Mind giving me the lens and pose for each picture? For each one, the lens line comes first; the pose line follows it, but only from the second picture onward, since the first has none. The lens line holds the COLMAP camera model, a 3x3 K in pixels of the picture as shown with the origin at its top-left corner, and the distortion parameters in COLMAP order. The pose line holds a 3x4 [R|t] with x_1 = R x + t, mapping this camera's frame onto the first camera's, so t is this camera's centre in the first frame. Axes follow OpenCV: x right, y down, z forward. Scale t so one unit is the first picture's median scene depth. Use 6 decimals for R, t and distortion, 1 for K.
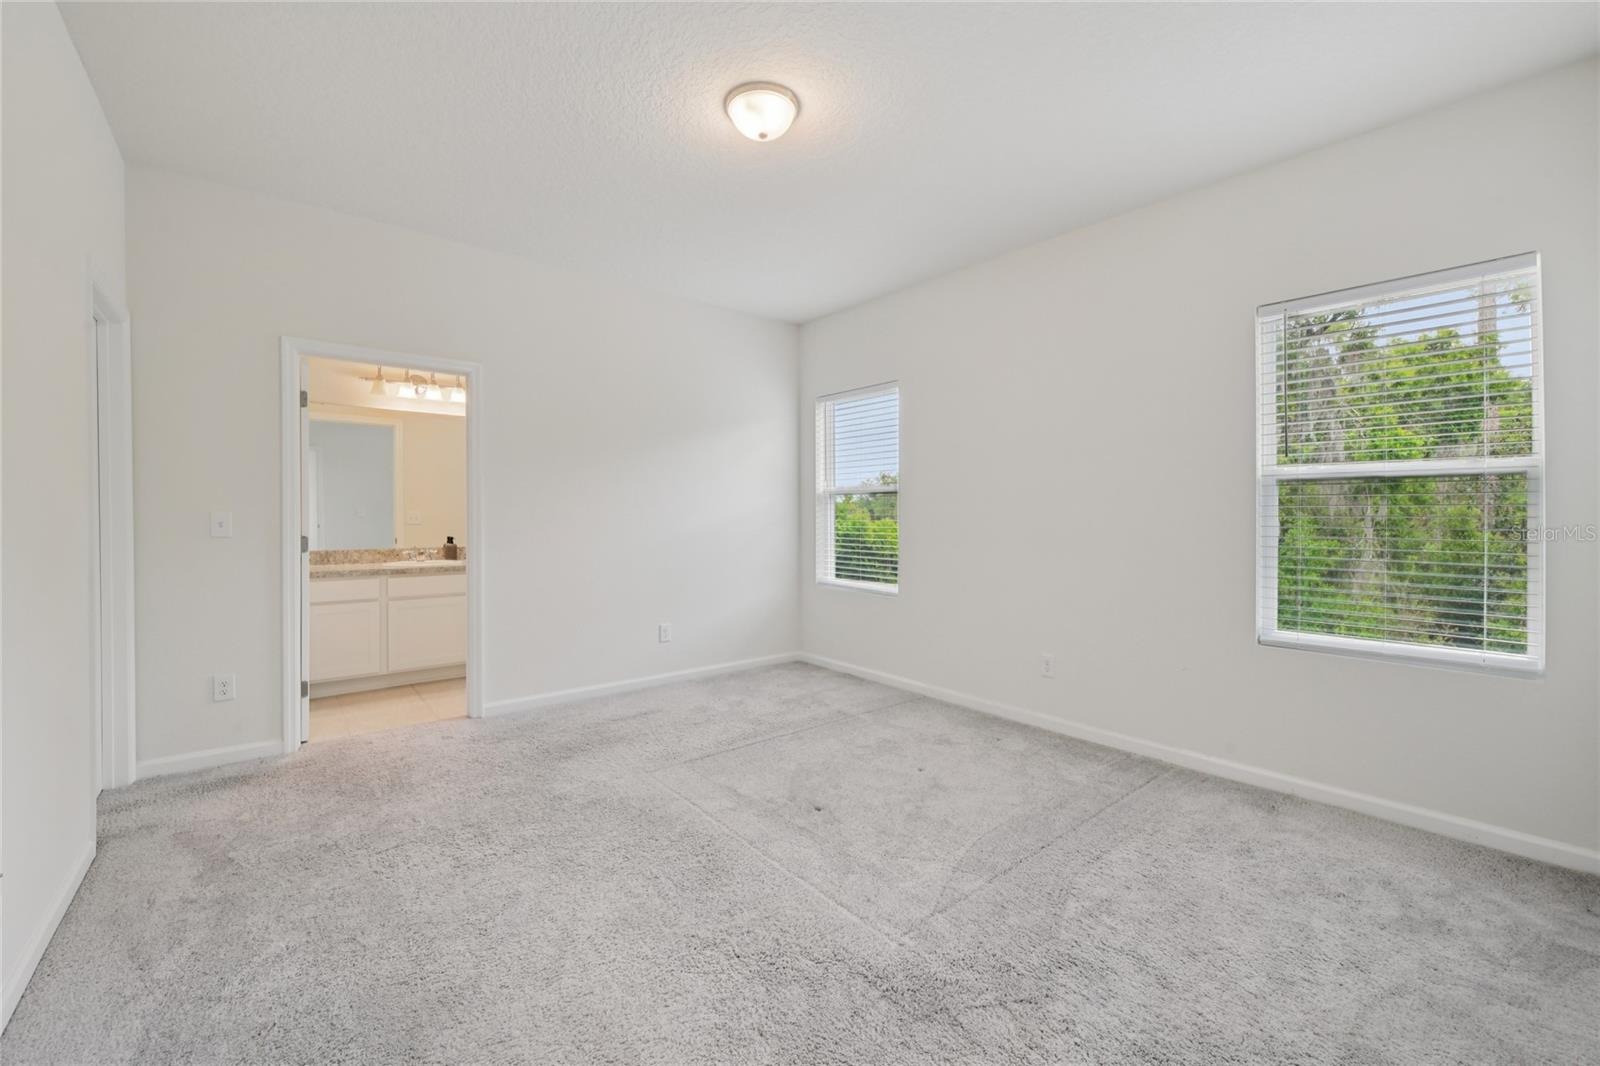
lens RADIAL K [[654.0, 0, 797.0], [0, 654.0, 512.2], [0, 0, 1]] dist [-0.024288, -0.000128]
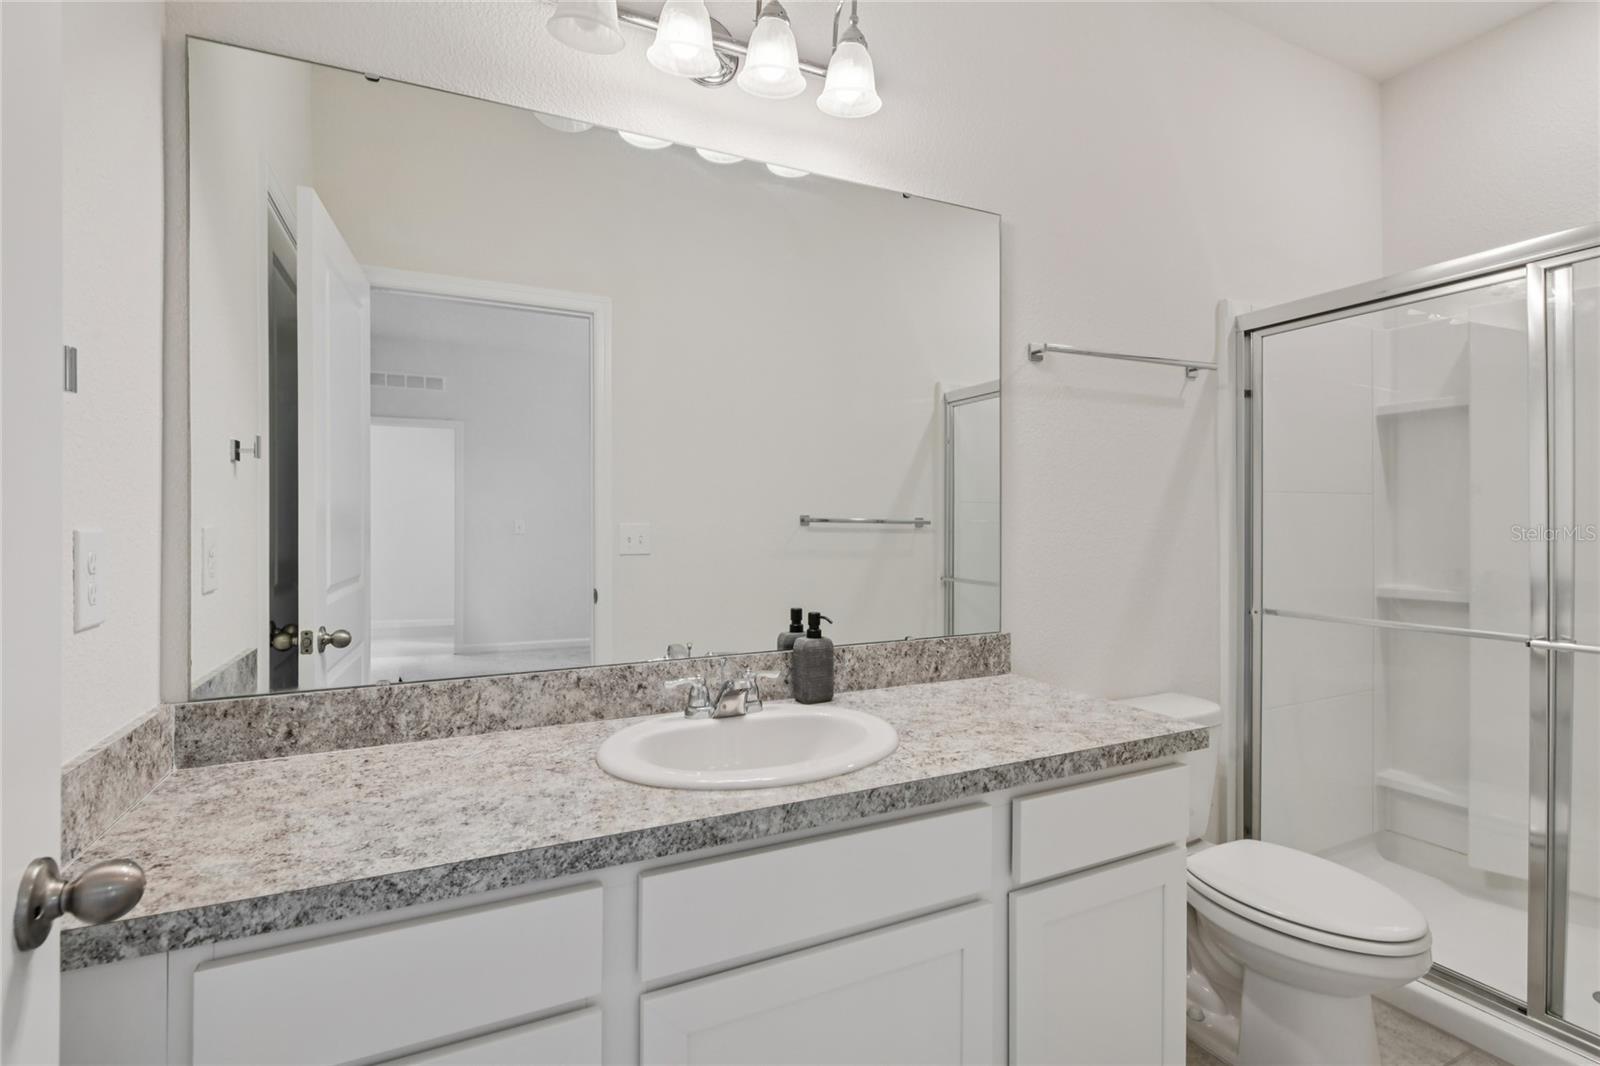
lens RADIAL K [[753.3, 0, 802.0], [0, 753.3, 525.2], [0, 0, 1]] dist [-0.000572, -0.000045]
pose [[0.975713, -0.001494, -0.219048, -0.497152], [0.002320, 0.999991, 0.003514, -0.000225], [0.219041, -0.003937, 0.975708, 0.733375]]
